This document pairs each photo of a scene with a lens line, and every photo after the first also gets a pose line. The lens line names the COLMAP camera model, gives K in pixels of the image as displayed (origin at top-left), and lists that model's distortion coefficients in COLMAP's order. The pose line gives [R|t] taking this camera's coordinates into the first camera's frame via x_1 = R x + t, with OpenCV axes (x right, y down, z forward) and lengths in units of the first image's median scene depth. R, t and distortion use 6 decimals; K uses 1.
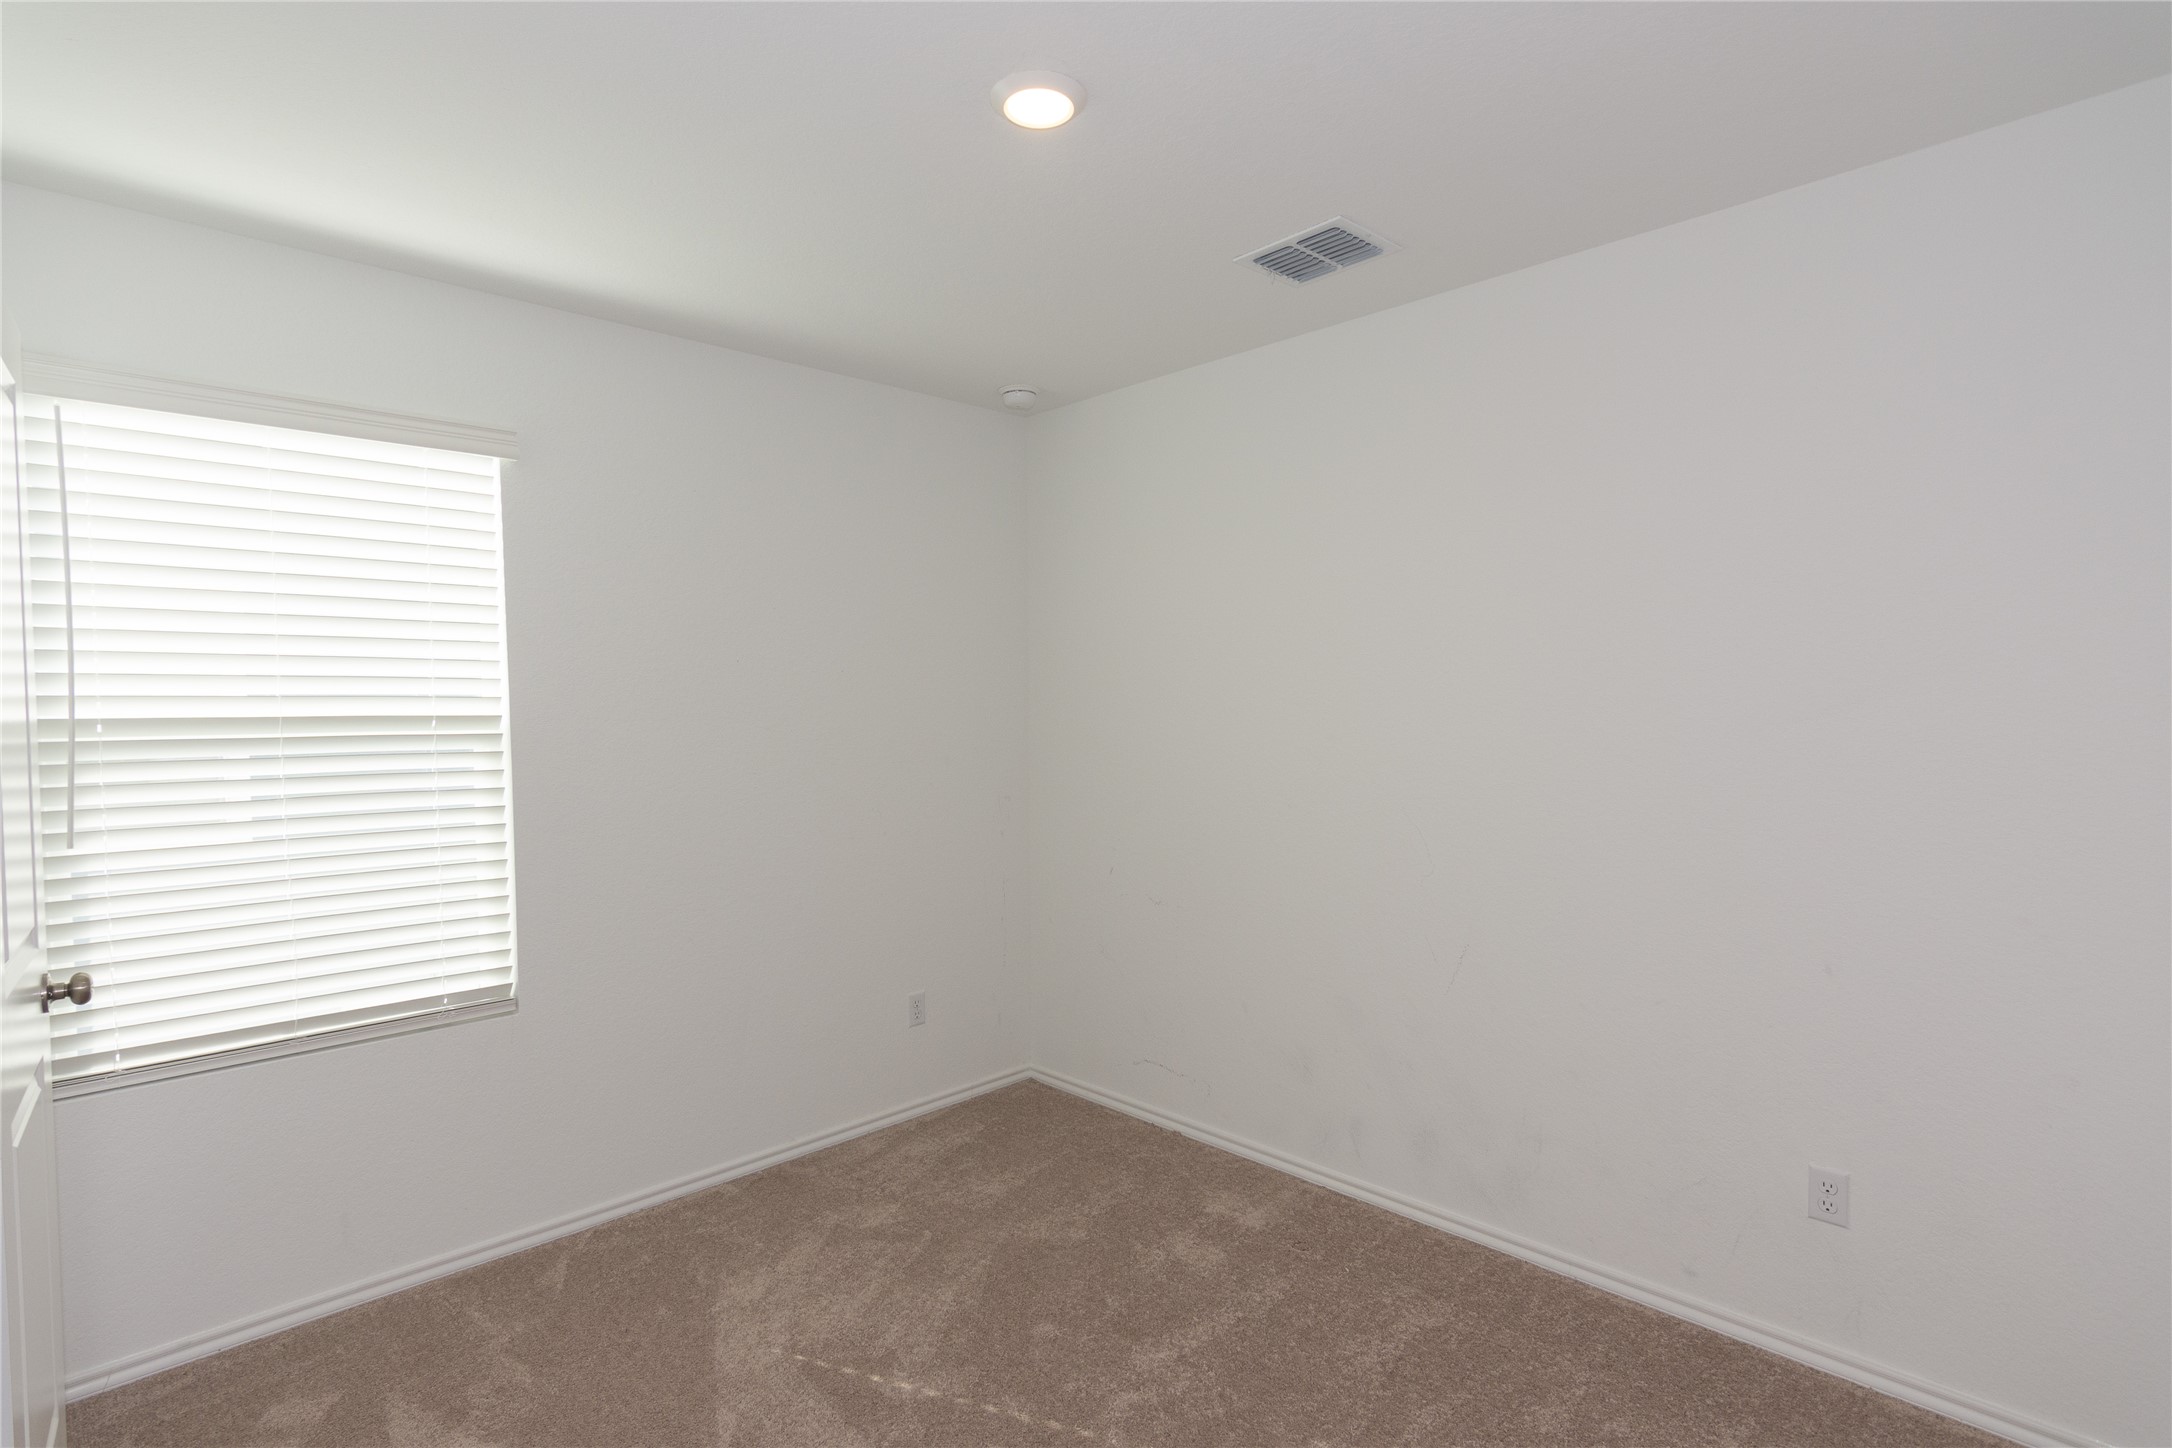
lens RADIAL K [[1049.5, 0, 1079.0], [0, 1049.5, 735.2], [0, 0, 1]] dist [-0.004784, 0.004307]
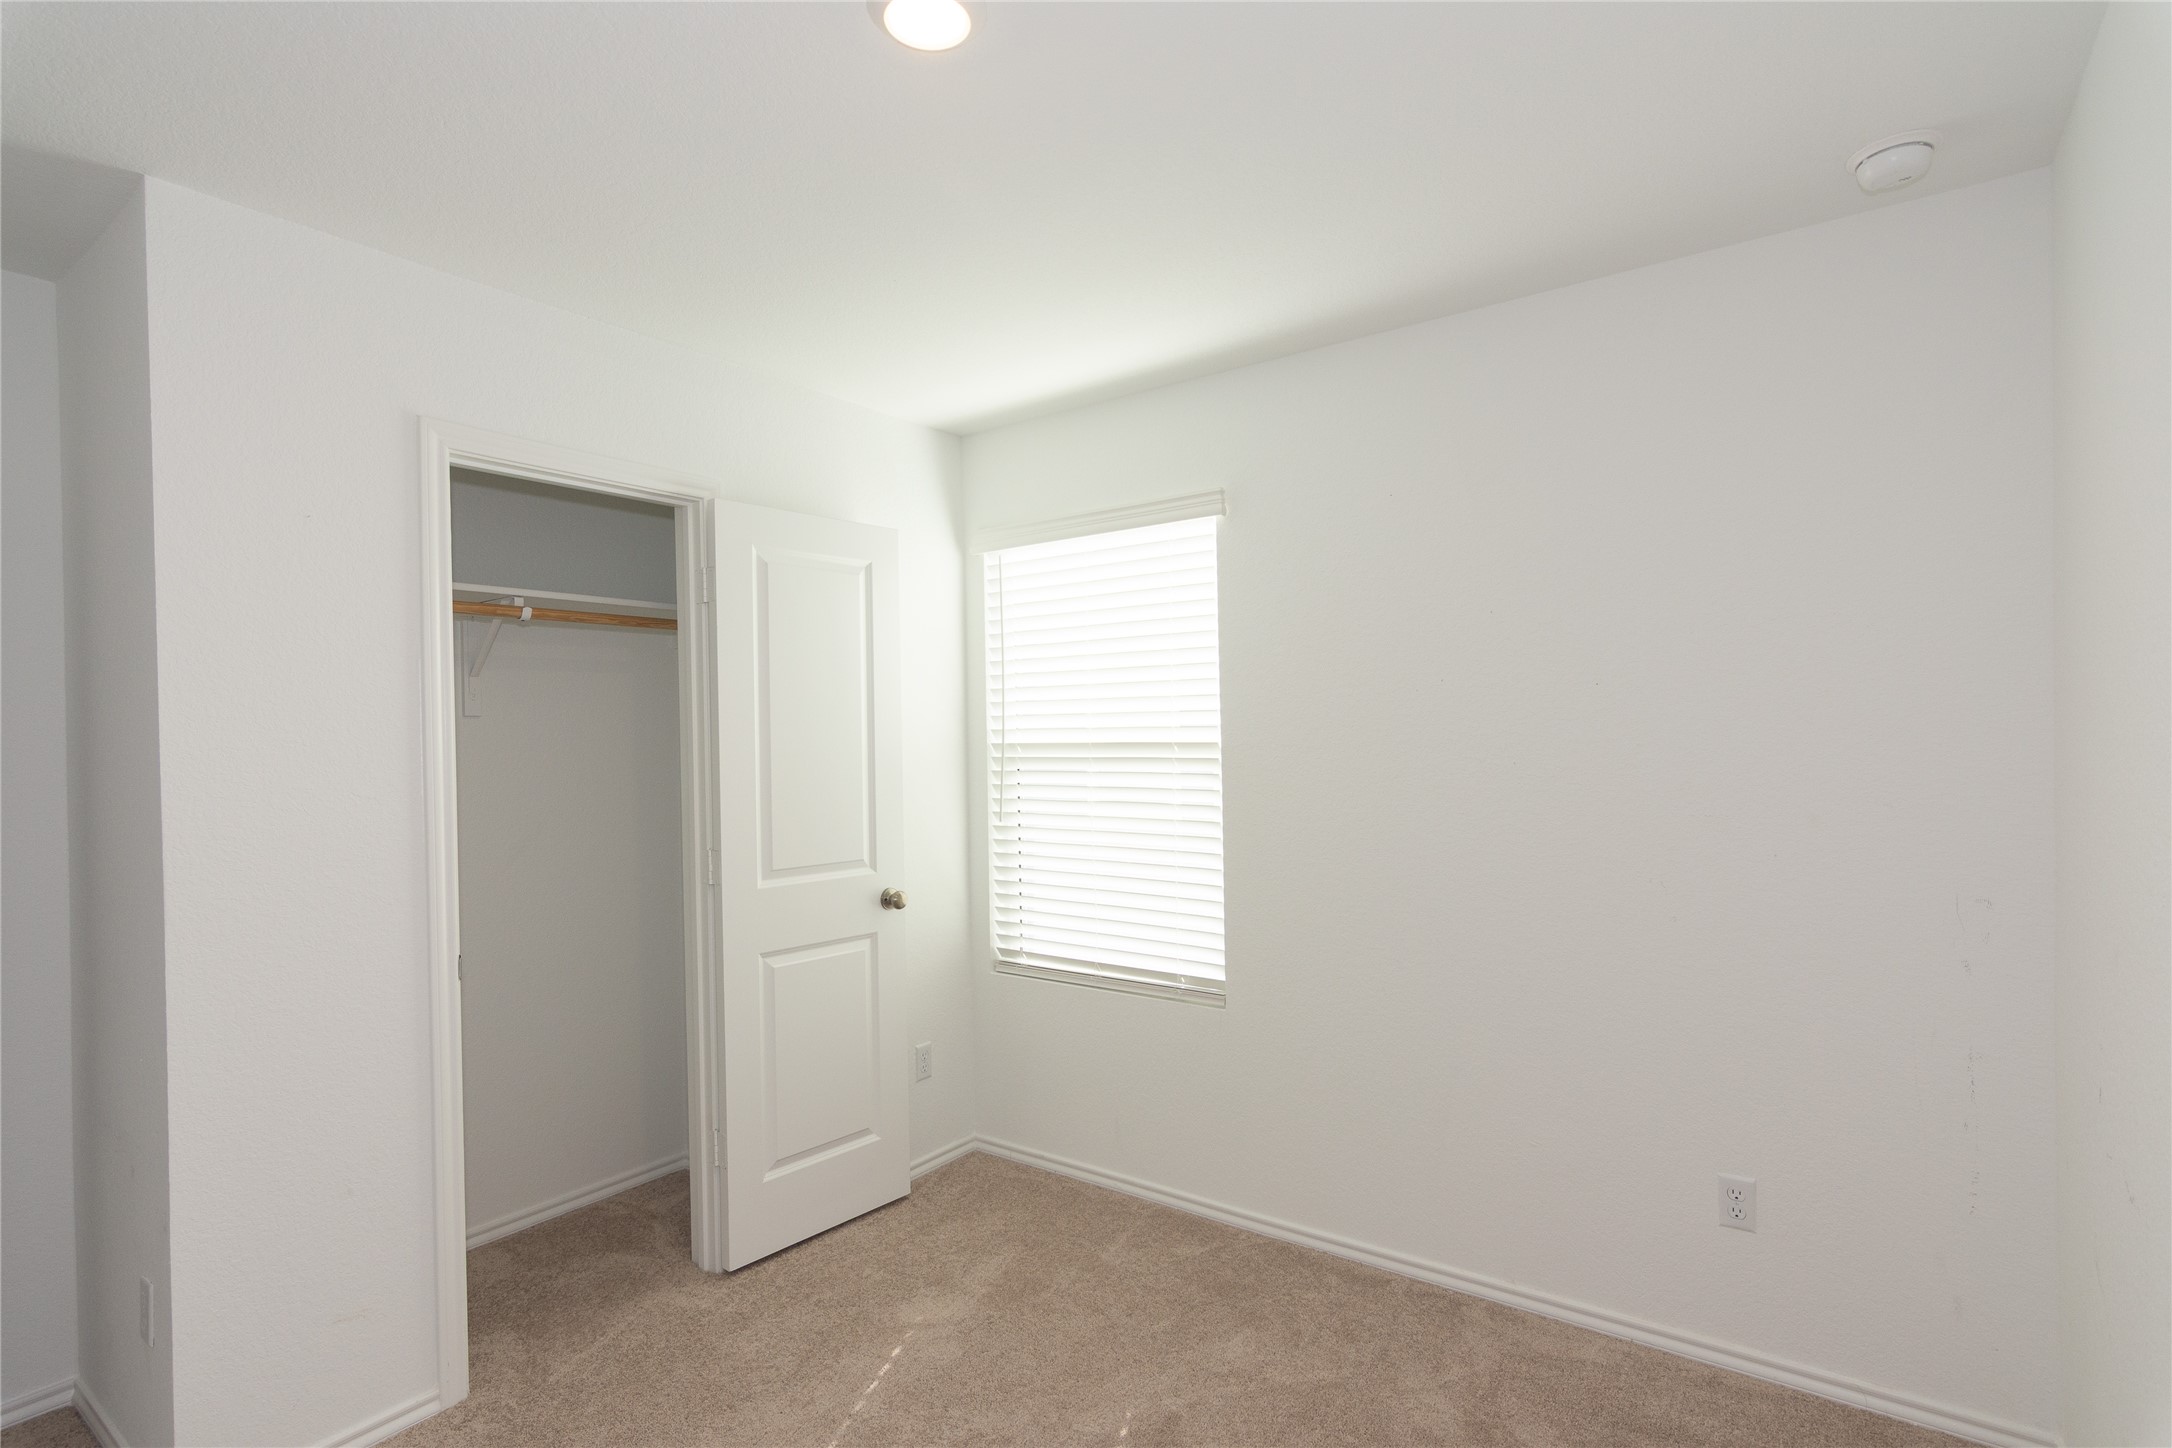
lens RADIAL K [[1049.5, 0, 1079.0], [0, 1049.5, 735.2], [0, 0, 1]] dist [-0.004784, 0.004307]
pose [[0.169804, 0.006178, -0.985459, 0.552591], [-0.013707, 0.999898, 0.003906, -0.029251], [0.985383, 0.012844, 0.169871, 0.670265]]
